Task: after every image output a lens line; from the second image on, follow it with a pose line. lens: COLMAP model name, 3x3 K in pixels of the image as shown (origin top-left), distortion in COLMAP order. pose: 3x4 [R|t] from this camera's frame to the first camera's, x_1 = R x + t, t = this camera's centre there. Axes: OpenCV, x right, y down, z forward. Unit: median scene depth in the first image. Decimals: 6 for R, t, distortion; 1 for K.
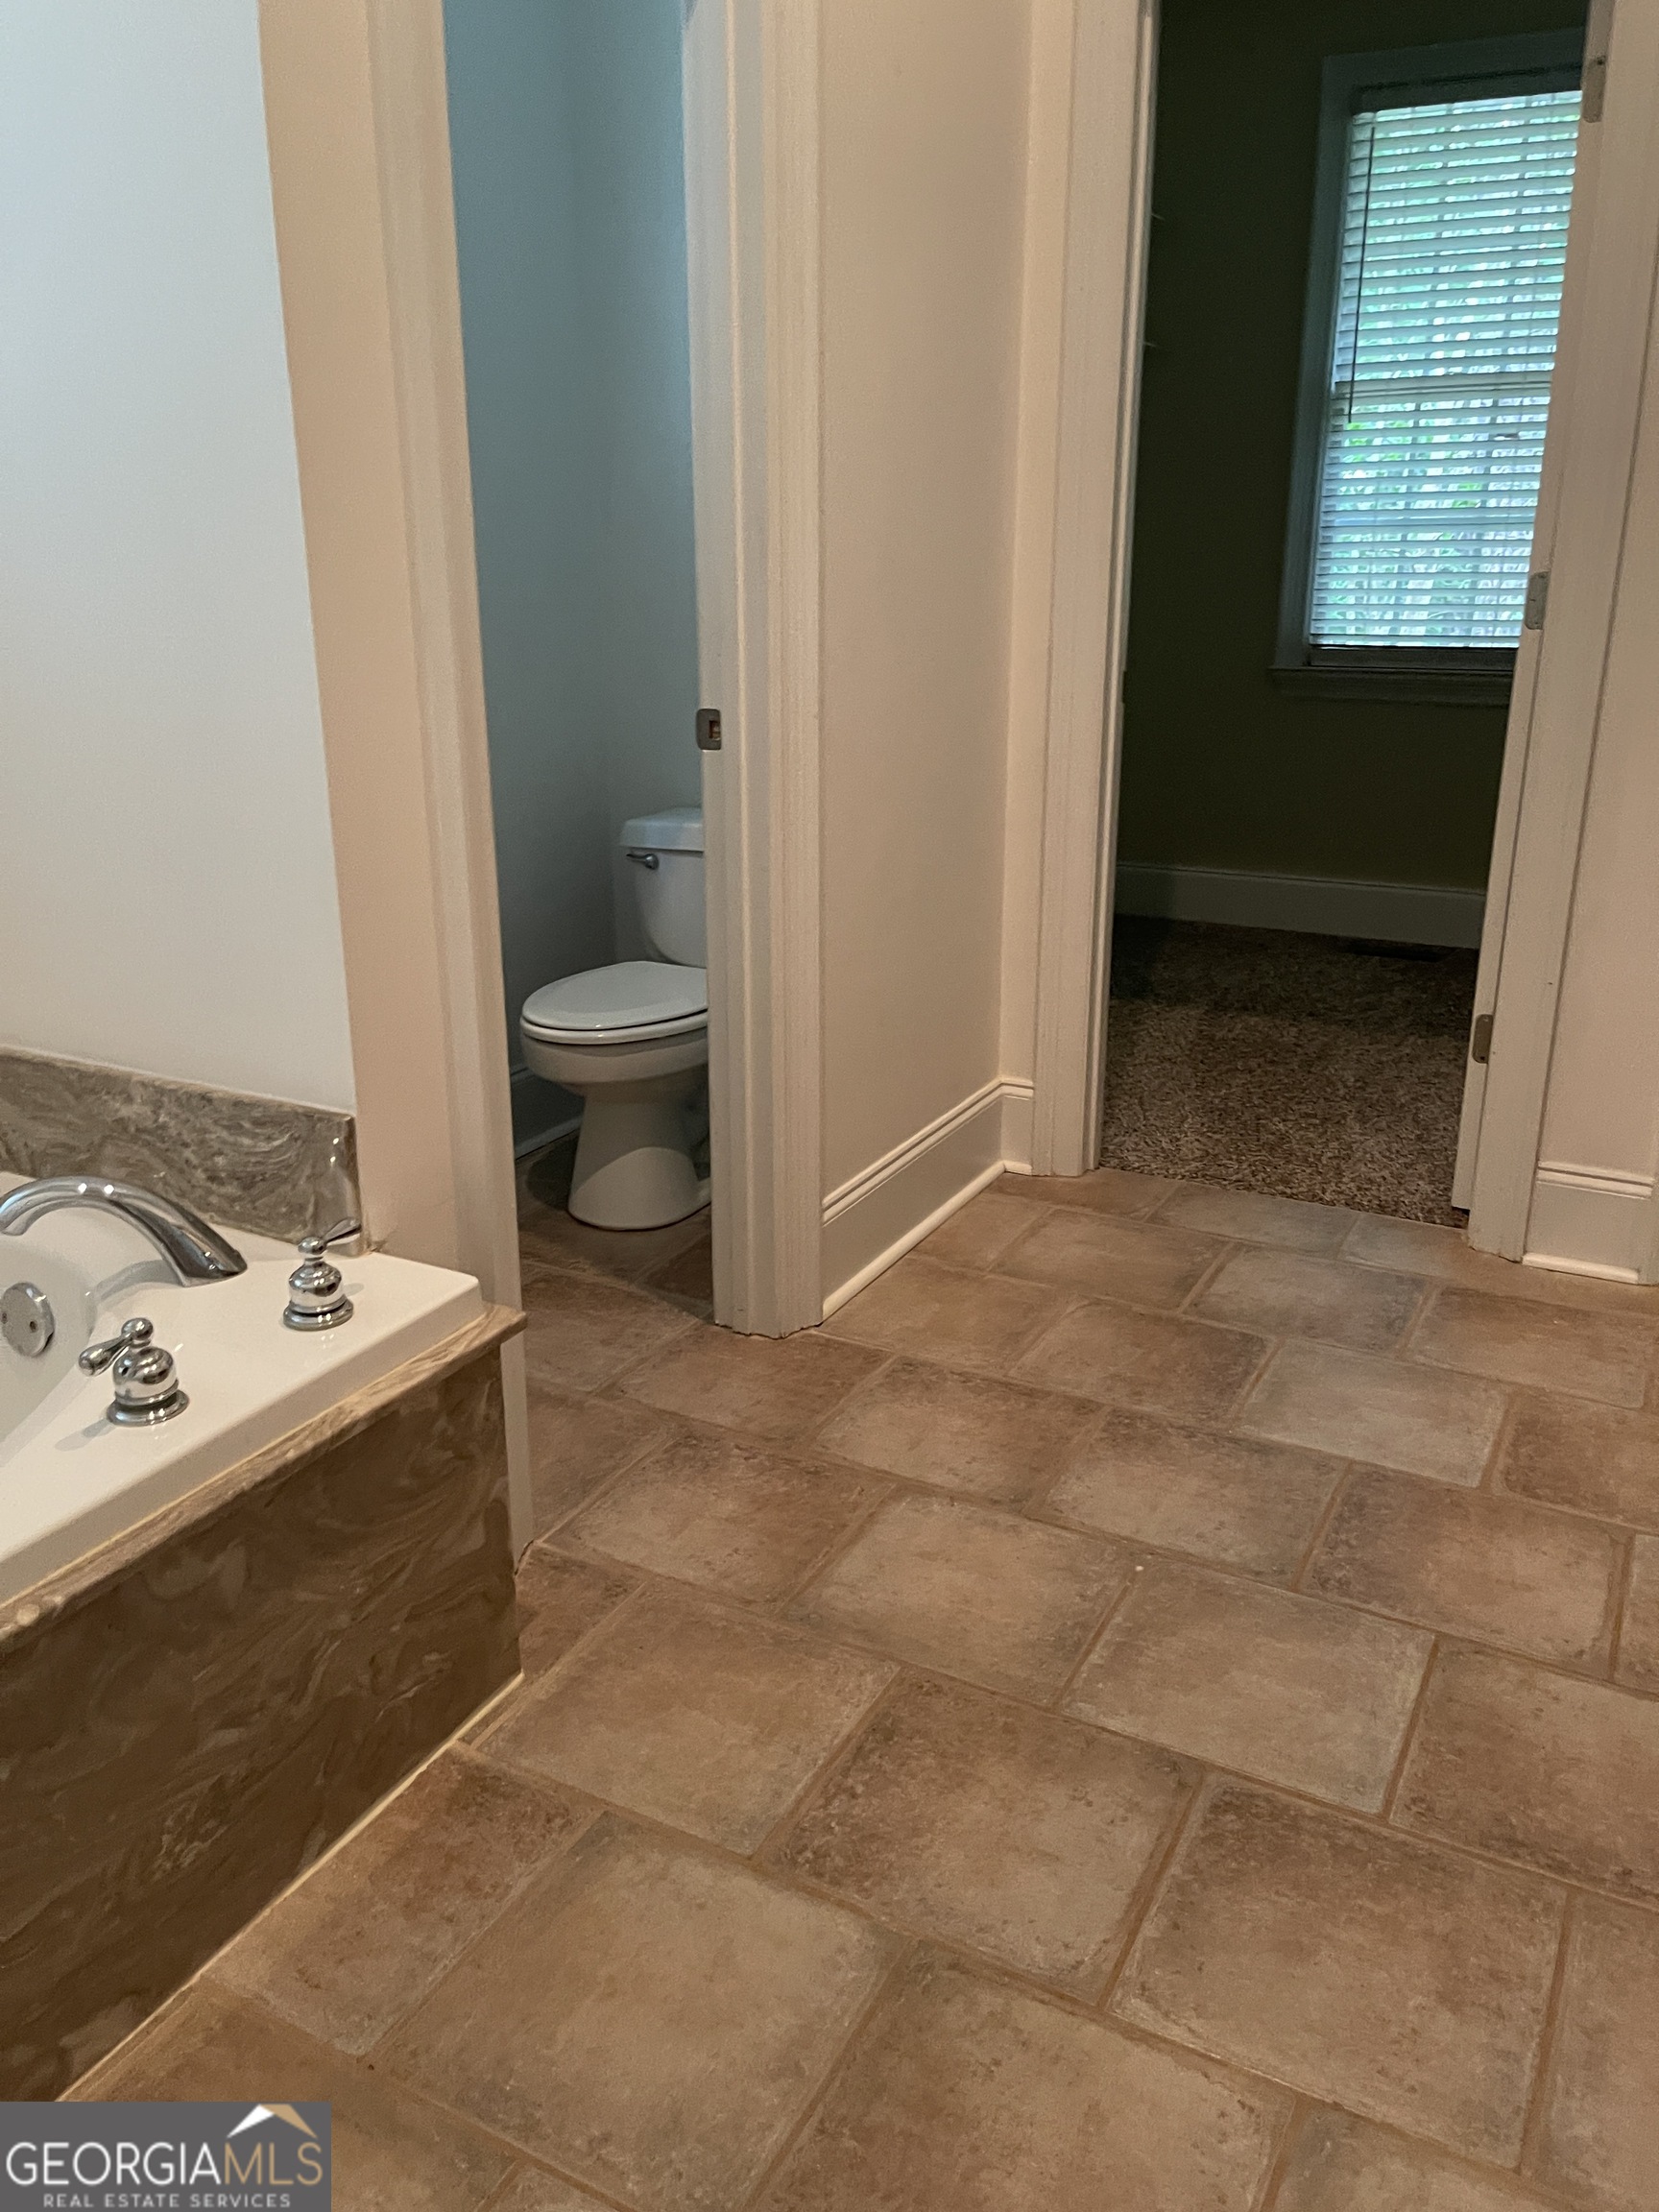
lens RADIAL K [[1694.0, 0, 808.5], [0, 1694.0, 1092.1], [0, 0, 1]] dist [0.064117, -0.059555]
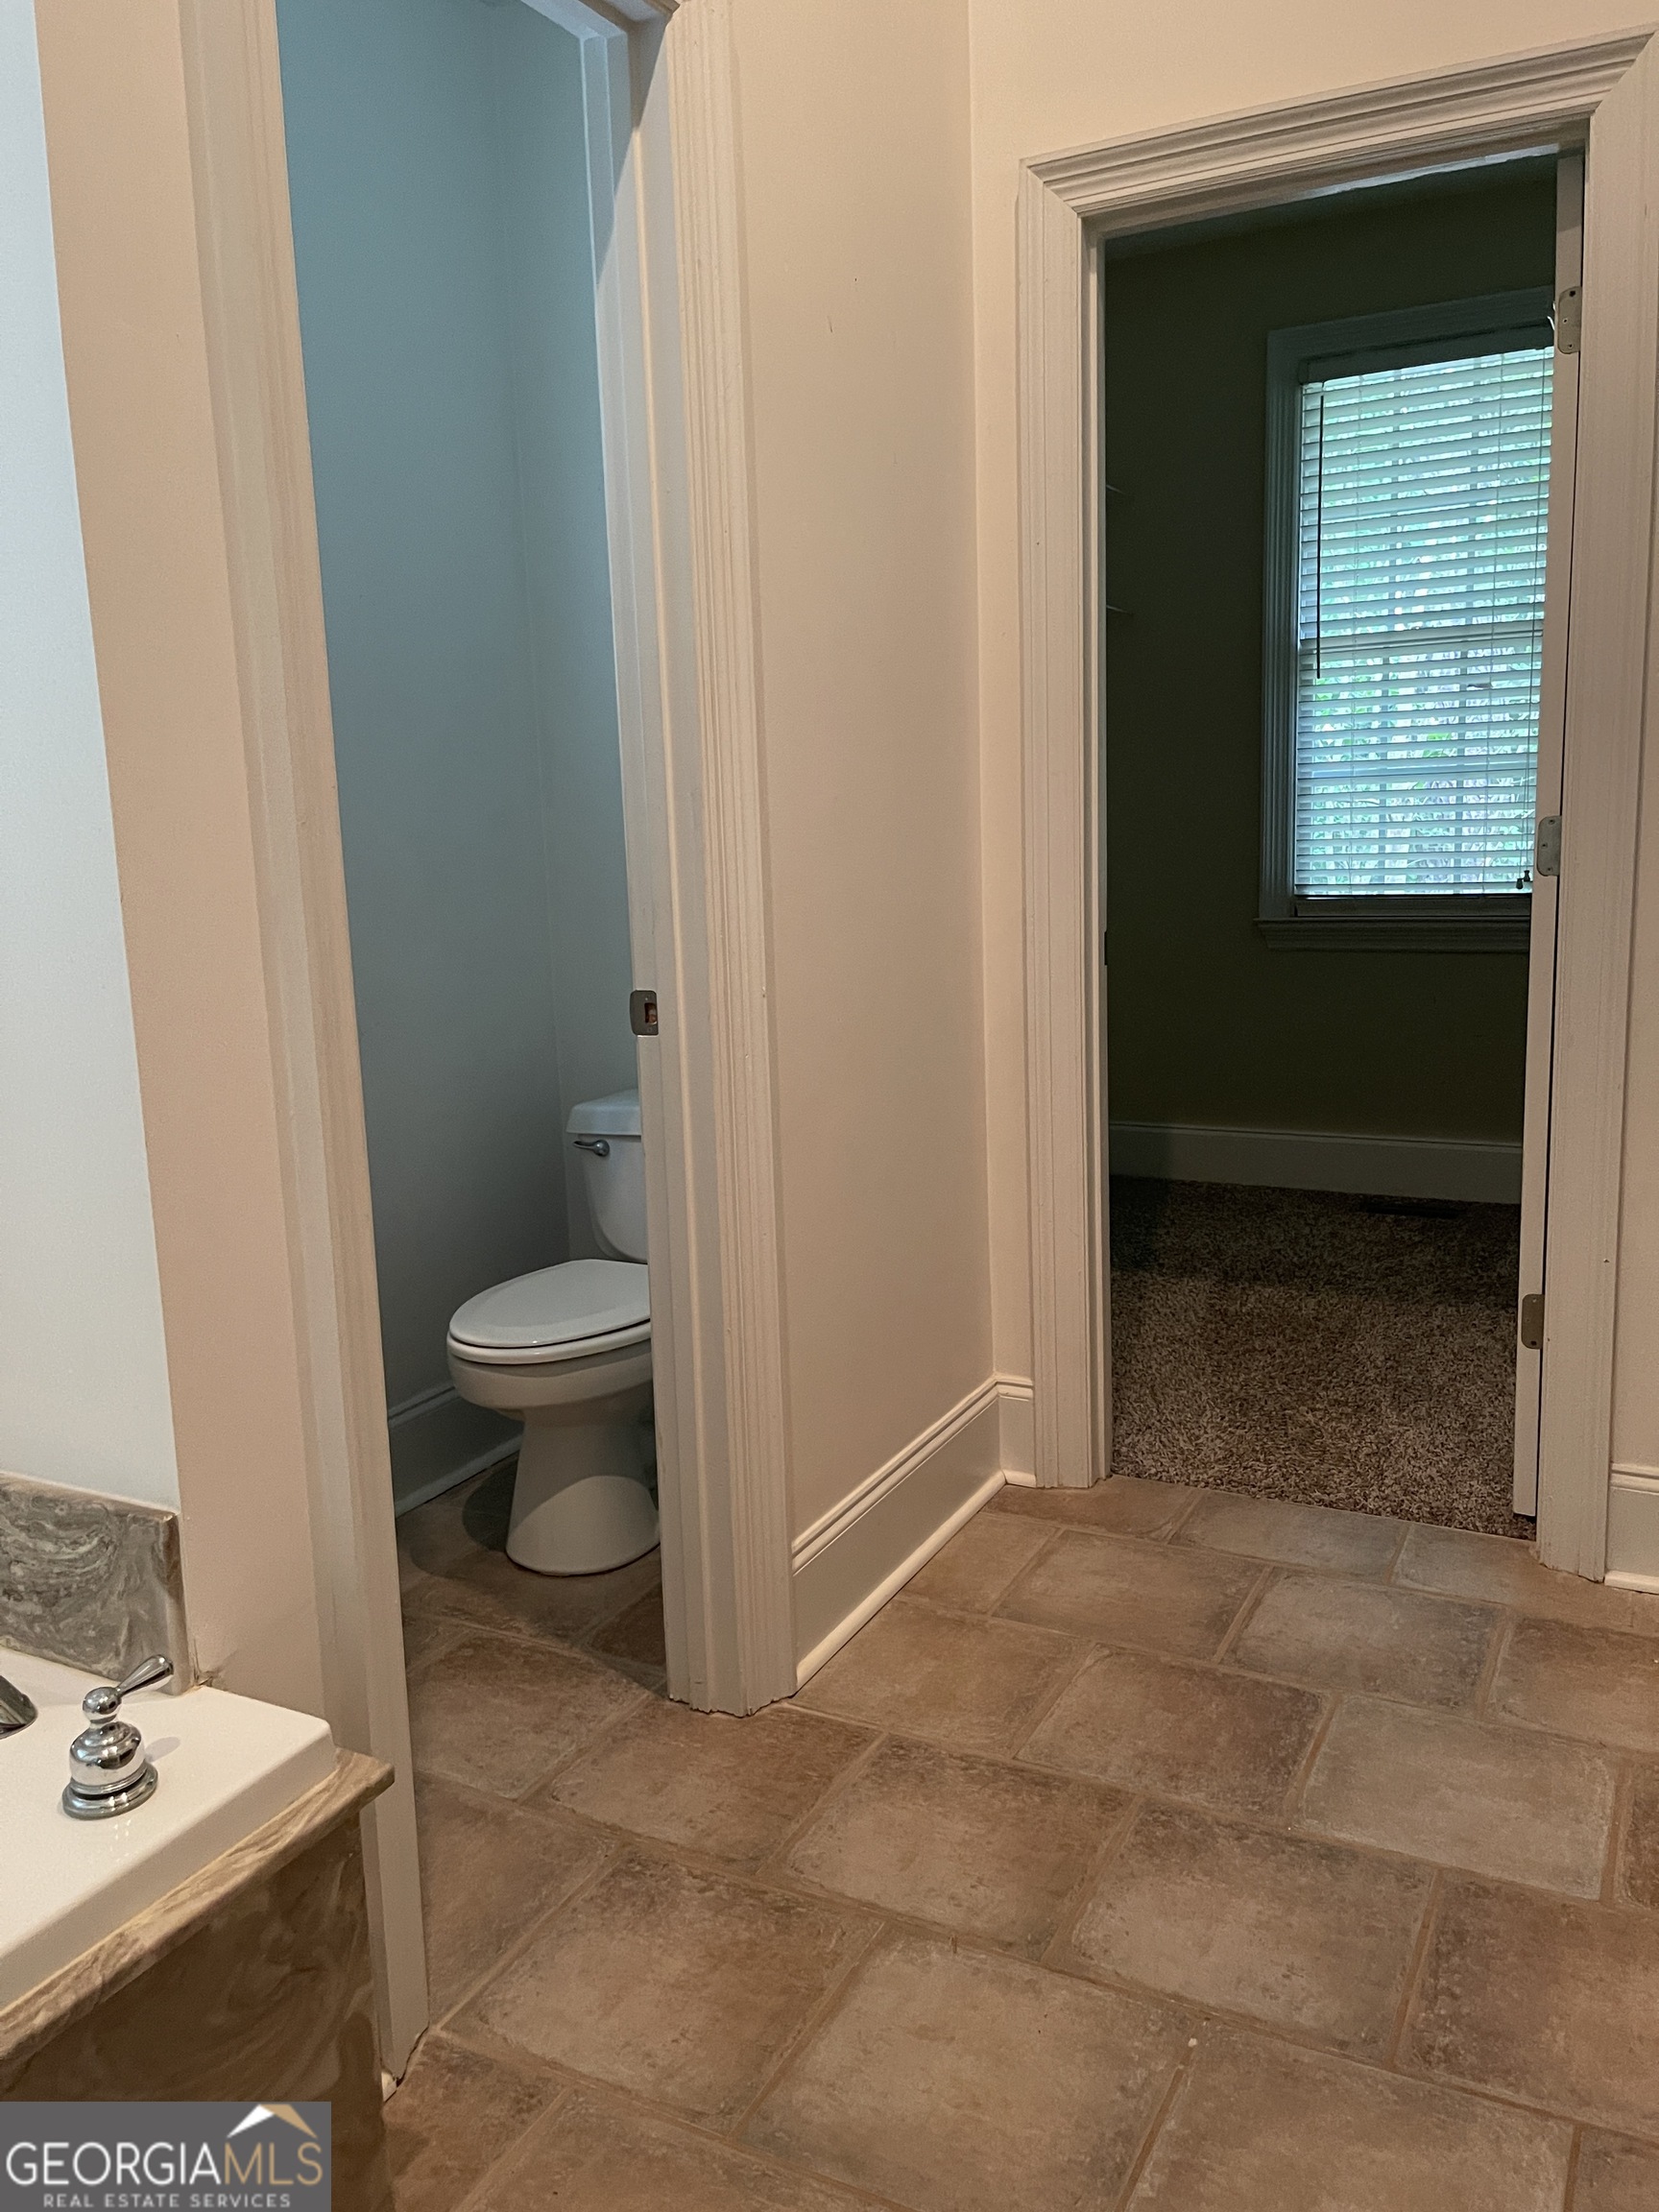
lens RADIAL K [[1694.0, 0, 810.3], [0, 1694.0, 1102.8], [0, 0, 1]] dist [0.064117, -0.059555]
pose [[0.999501, -0.031322, 0.004094, 0.029989], [0.031587, 0.989534, -0.140802, -0.050400], [0.000359, 0.140861, 0.990029, 0.165271]]
